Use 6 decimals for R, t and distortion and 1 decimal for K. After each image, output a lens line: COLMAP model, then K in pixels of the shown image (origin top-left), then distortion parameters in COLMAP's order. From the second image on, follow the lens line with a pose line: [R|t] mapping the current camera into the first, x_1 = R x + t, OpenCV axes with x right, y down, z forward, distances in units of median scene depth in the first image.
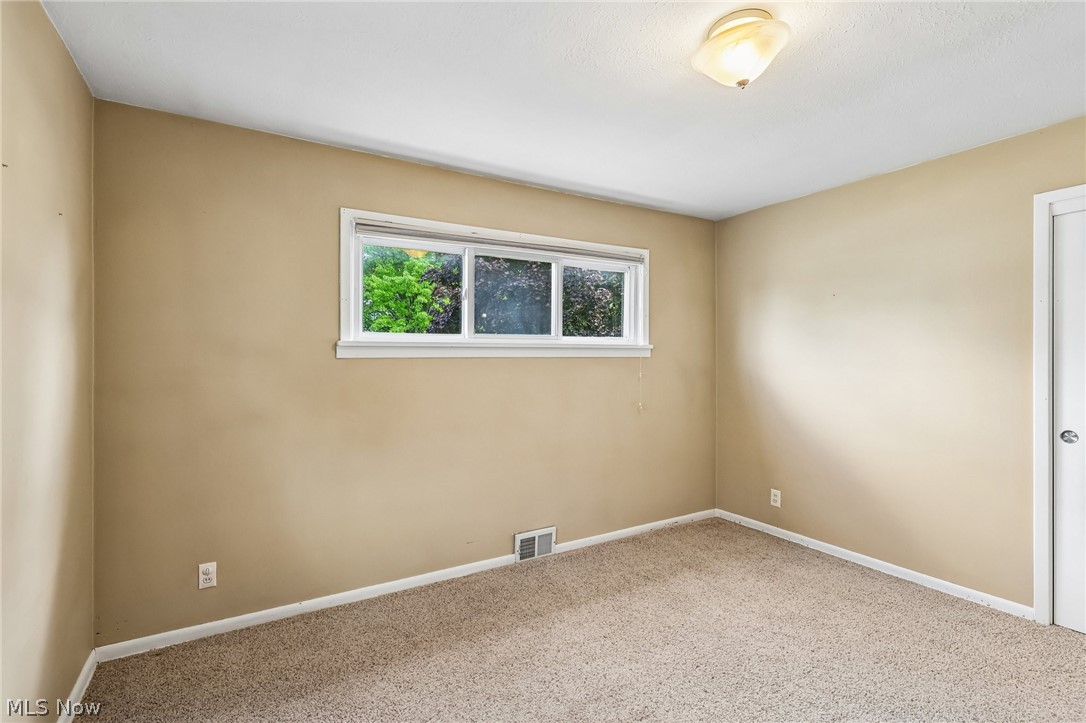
lens RADIAL K [[507.0, 0, 542.6], [0, 507.0, 364.9], [0, 0, 1]] dist [-0.000888, 0.000100]
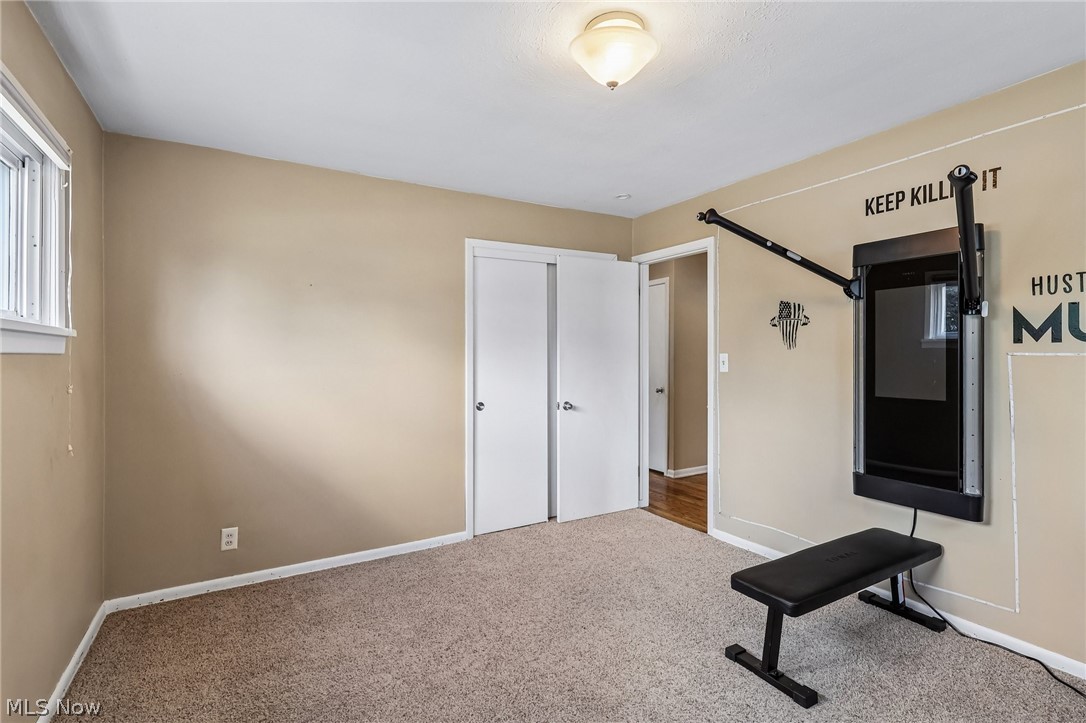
lens RADIAL K [[507.0, 0, 542.6], [0, 507.0, 364.9], [0, 0, 1]] dist [-0.000888, 0.000100]
pose [[0.007539, -0.016845, 0.999830, -0.347991], [0.020796, 0.999644, 0.016685, -0.001959], [-0.999755, 0.020667, 0.007887, 0.611520]]
